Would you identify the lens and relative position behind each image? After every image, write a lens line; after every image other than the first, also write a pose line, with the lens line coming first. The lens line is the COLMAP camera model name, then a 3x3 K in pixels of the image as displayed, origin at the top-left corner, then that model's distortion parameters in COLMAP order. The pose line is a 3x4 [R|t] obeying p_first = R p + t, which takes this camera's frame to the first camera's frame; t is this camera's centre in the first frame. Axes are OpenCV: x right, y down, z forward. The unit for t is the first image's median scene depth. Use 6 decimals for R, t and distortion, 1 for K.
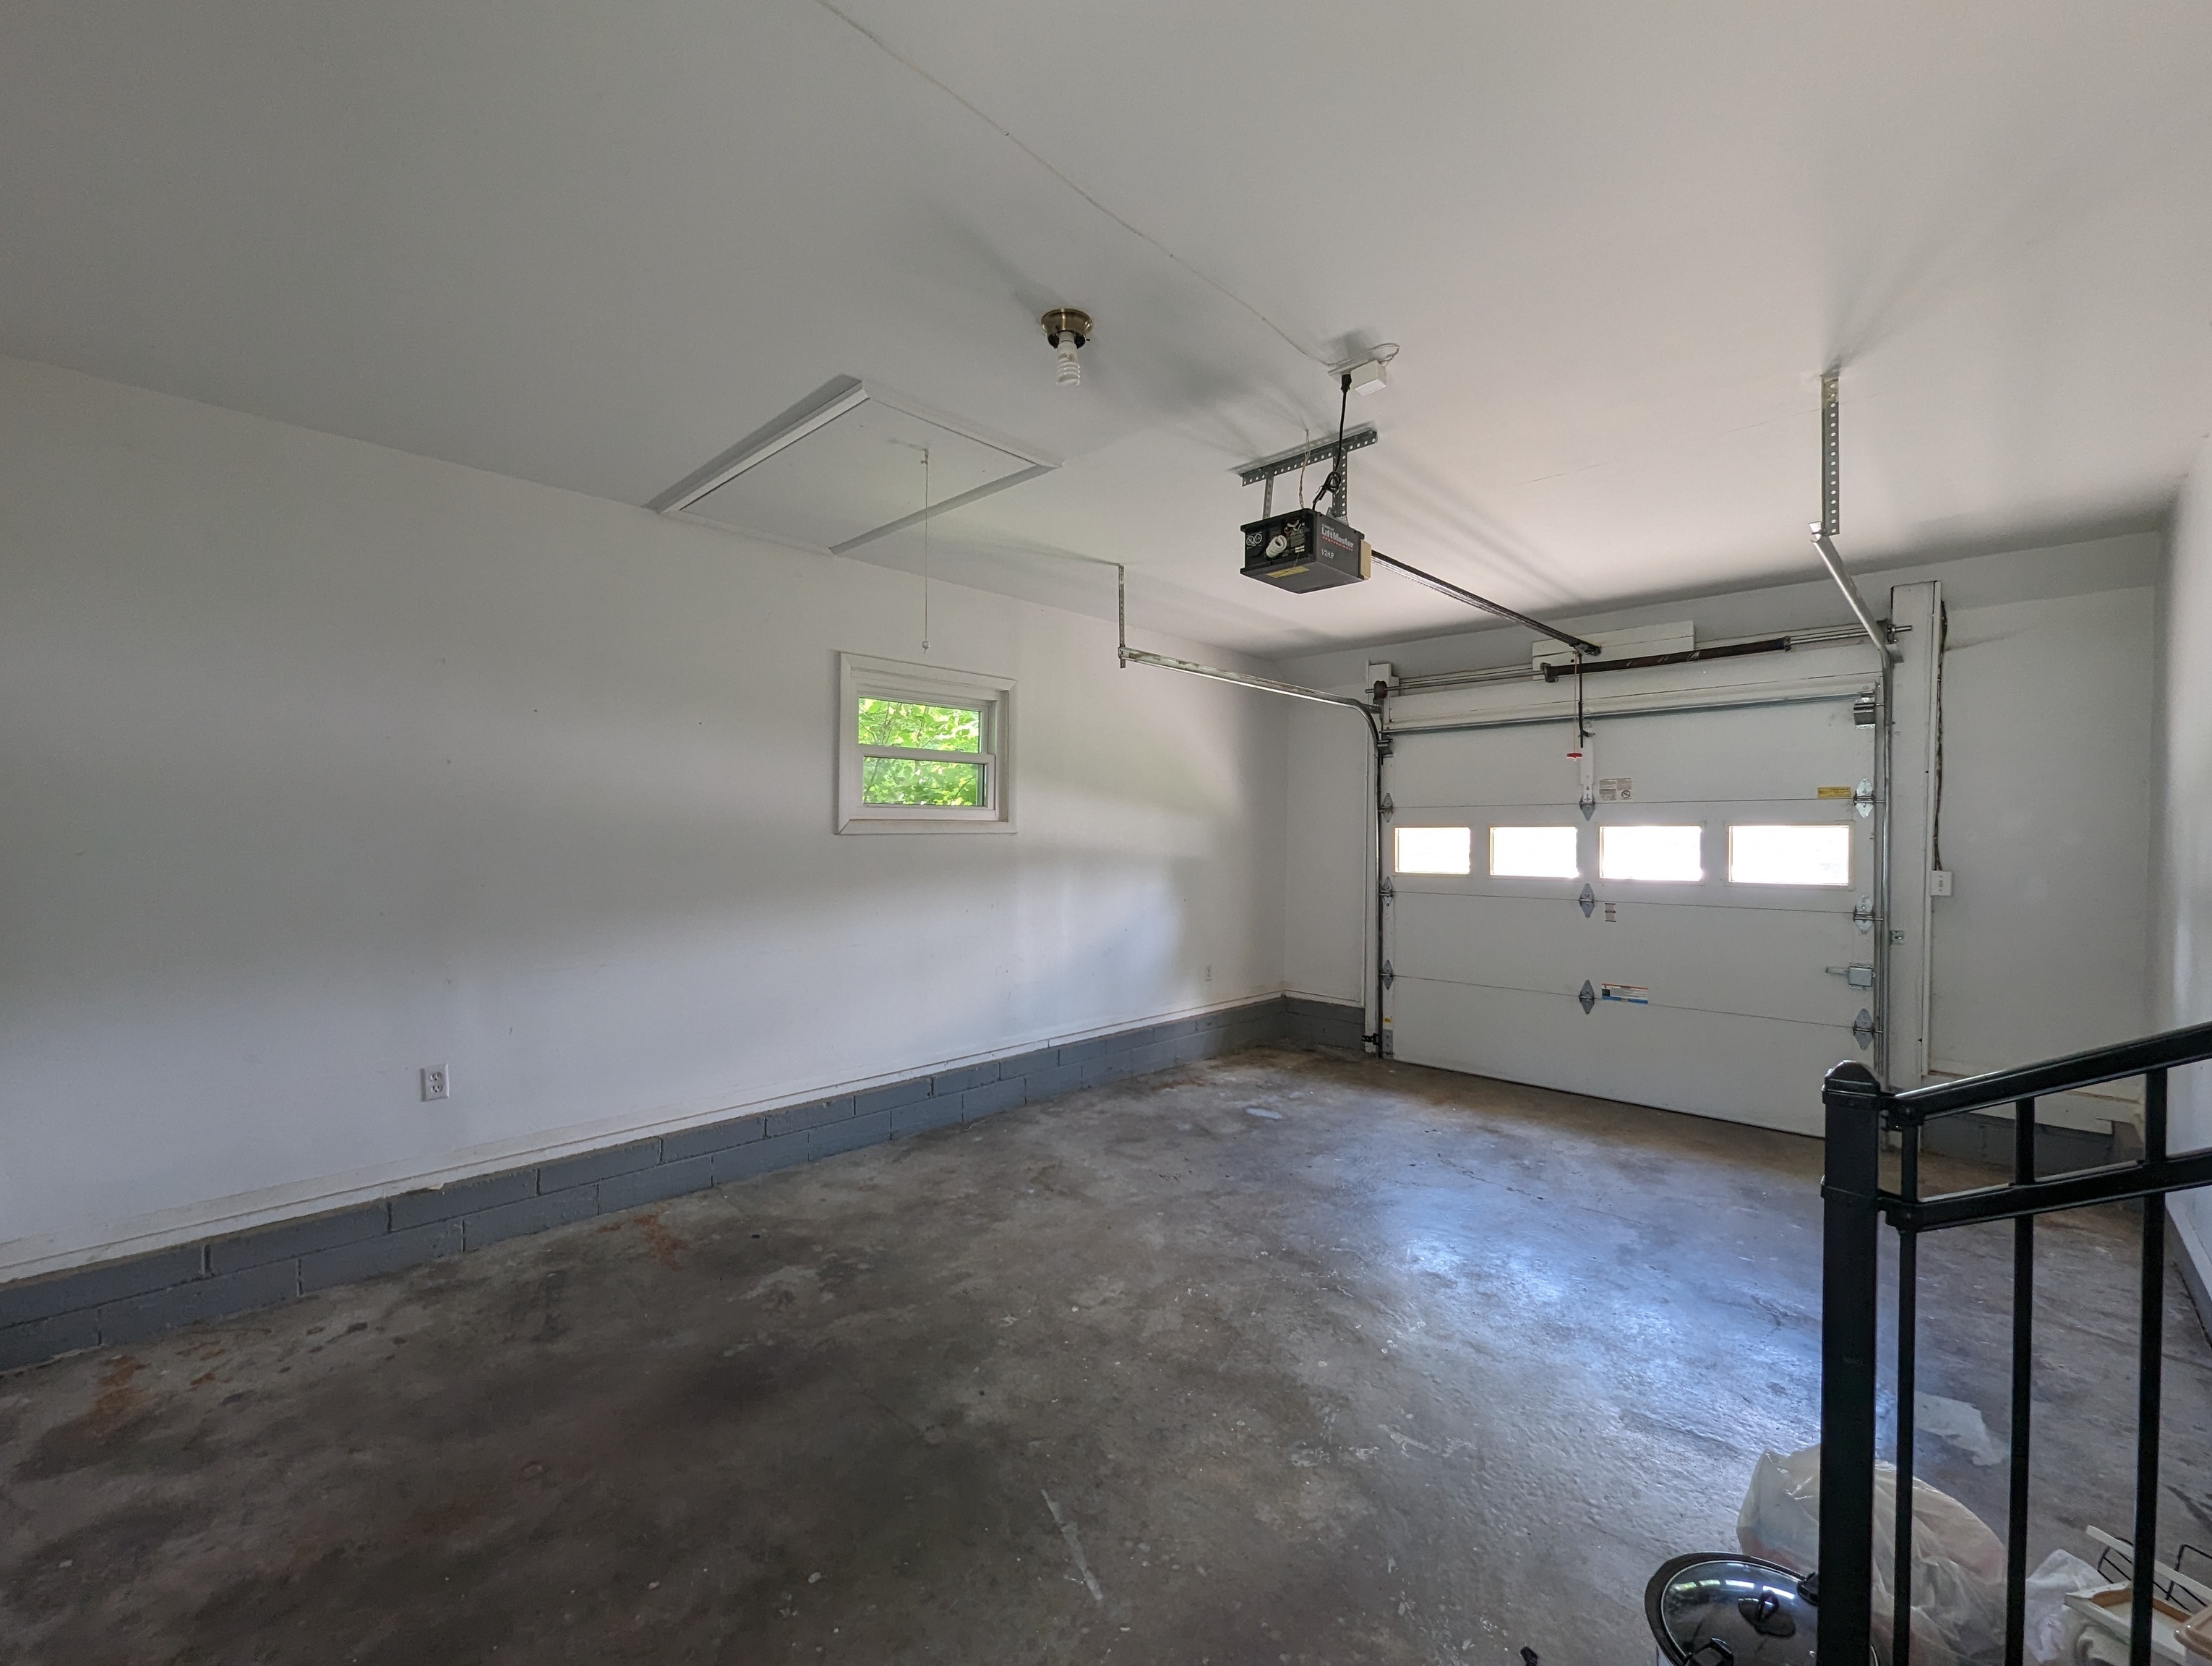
lens RADIAL K [[926.0, 0, 1116.7], [0, 926.0, 842.4], [0, 0, 1]] dist [-0.001542, -0.000221]
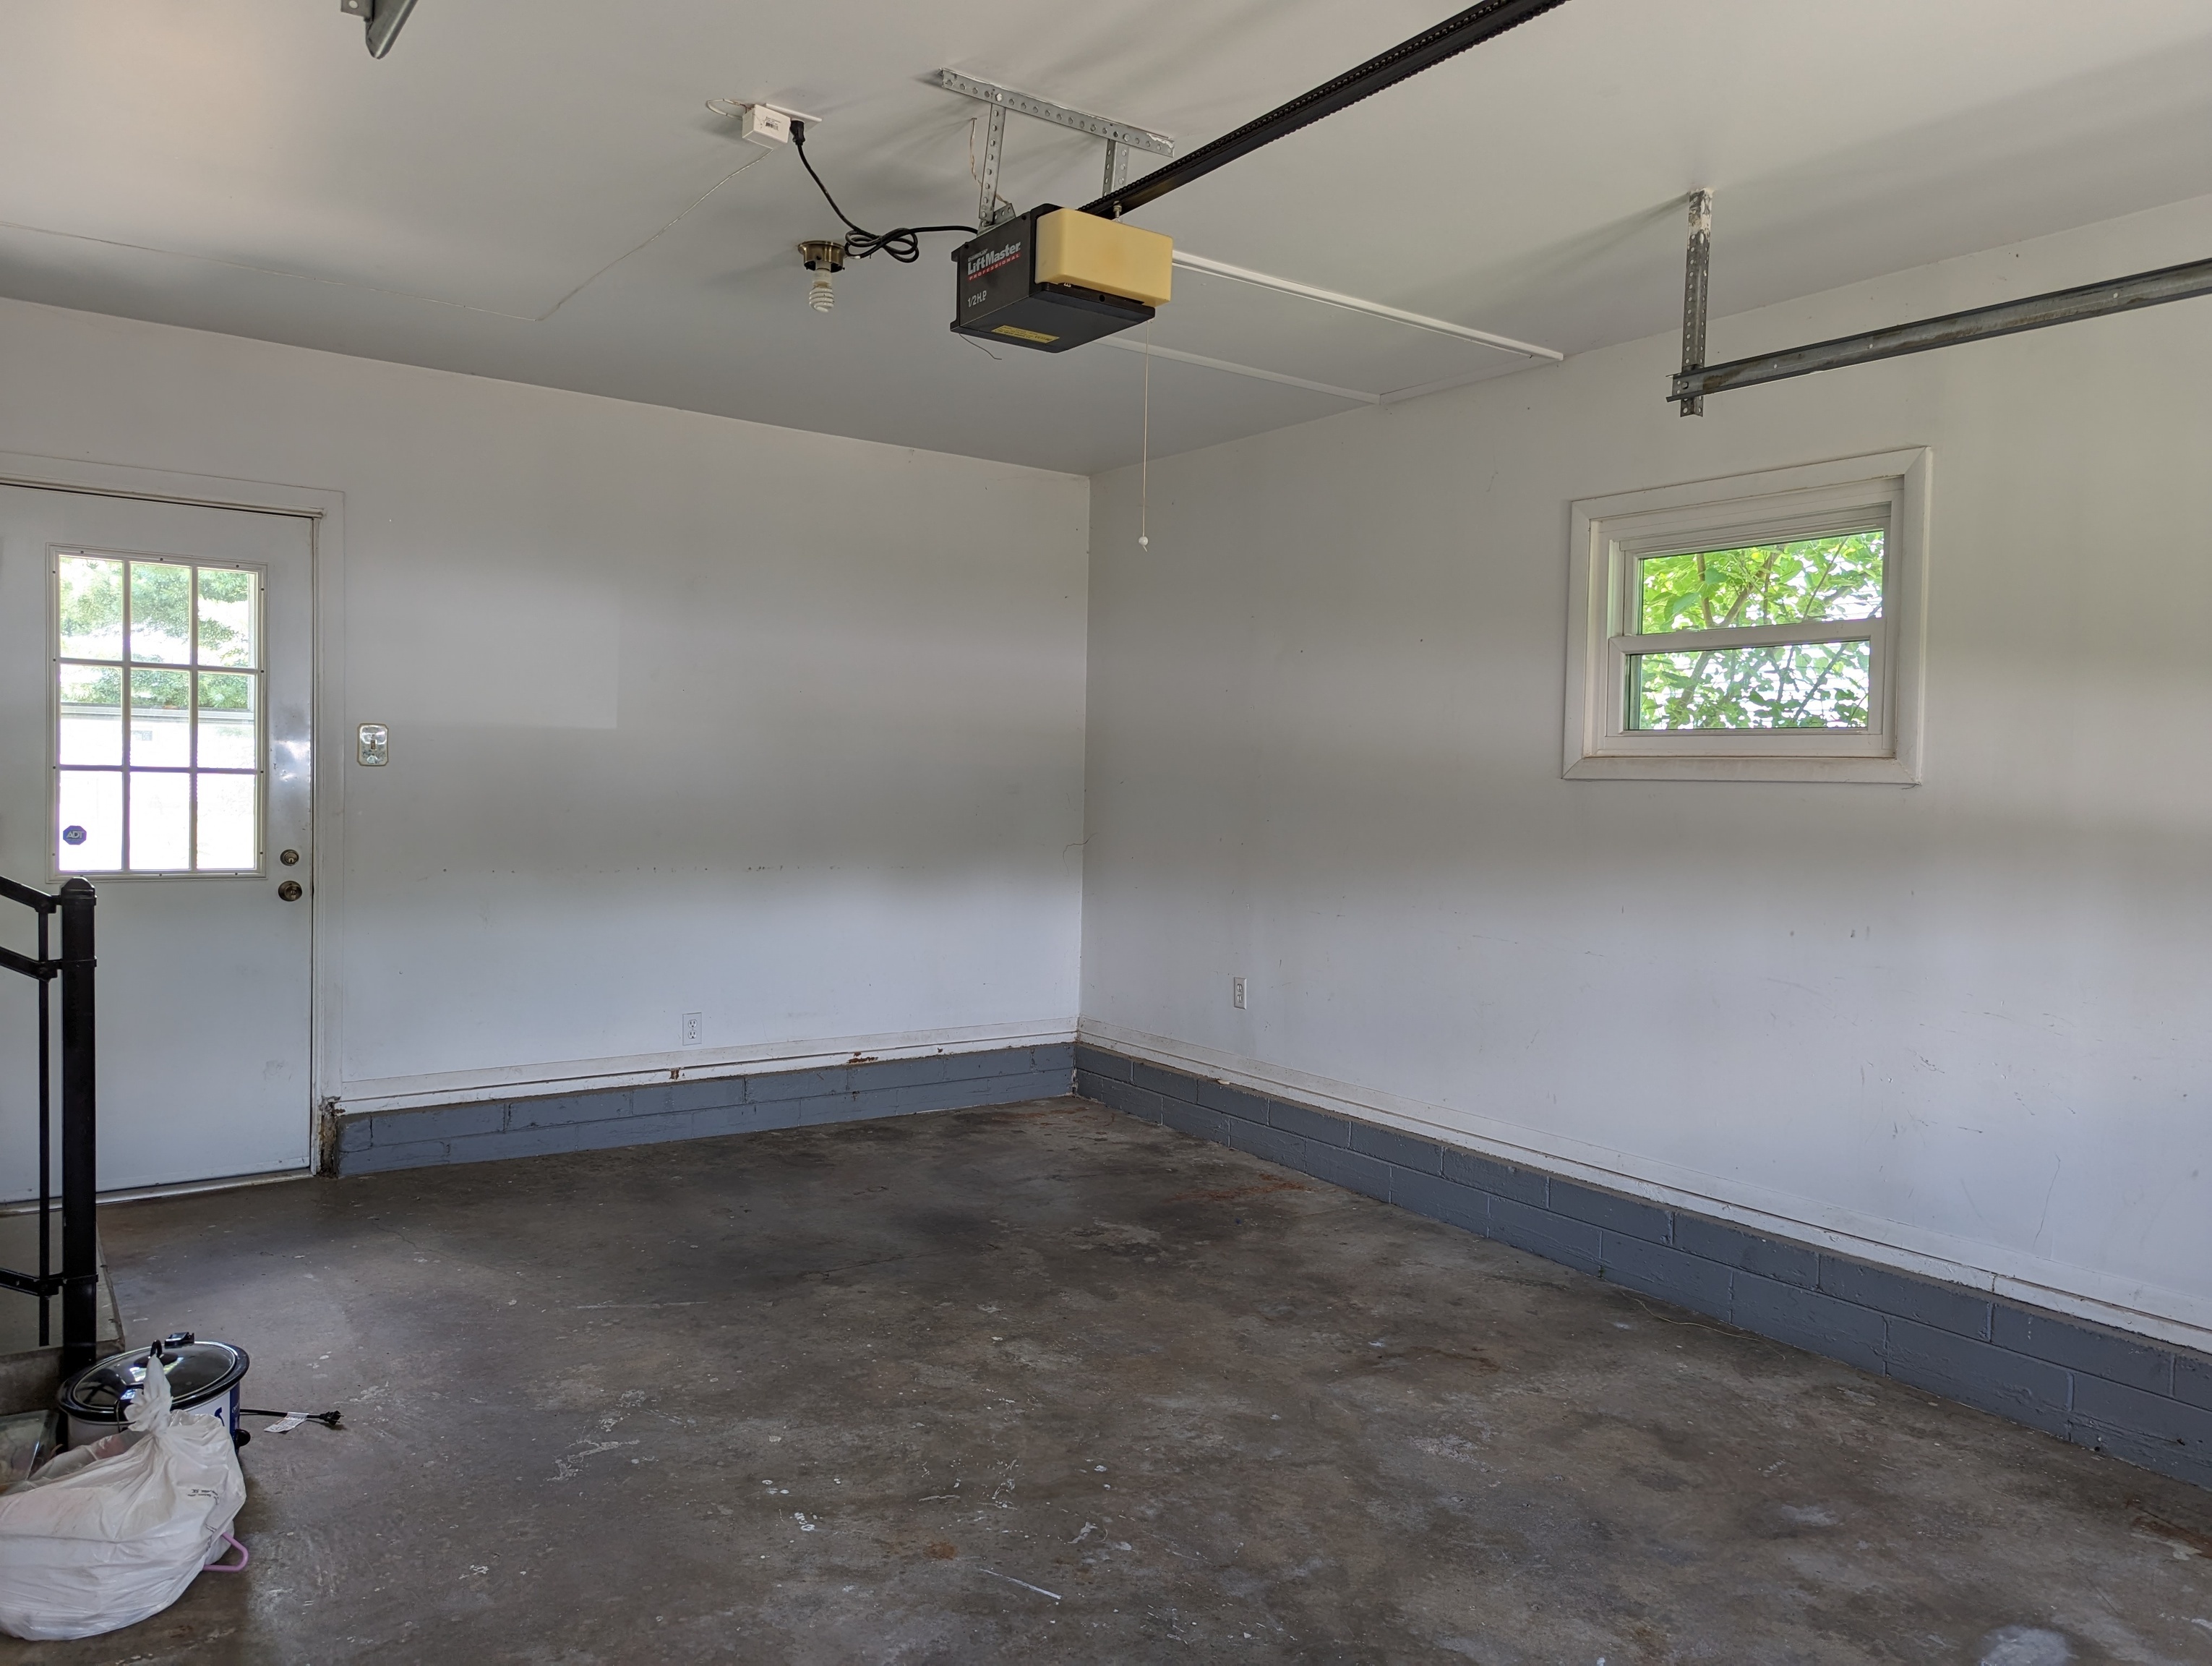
lens RADIAL K [[1544.6, 0, 1106.0], [0, 1544.6, 833.0], [0, 0, 1]] dist [0.021967, 0.003574]
pose [[-0.187288, 0.028619, -0.981888, 0.938684], [-0.039802, 0.998534, 0.036696, 0.003266], [0.981498, 0.045954, -0.185875, 0.983587]]
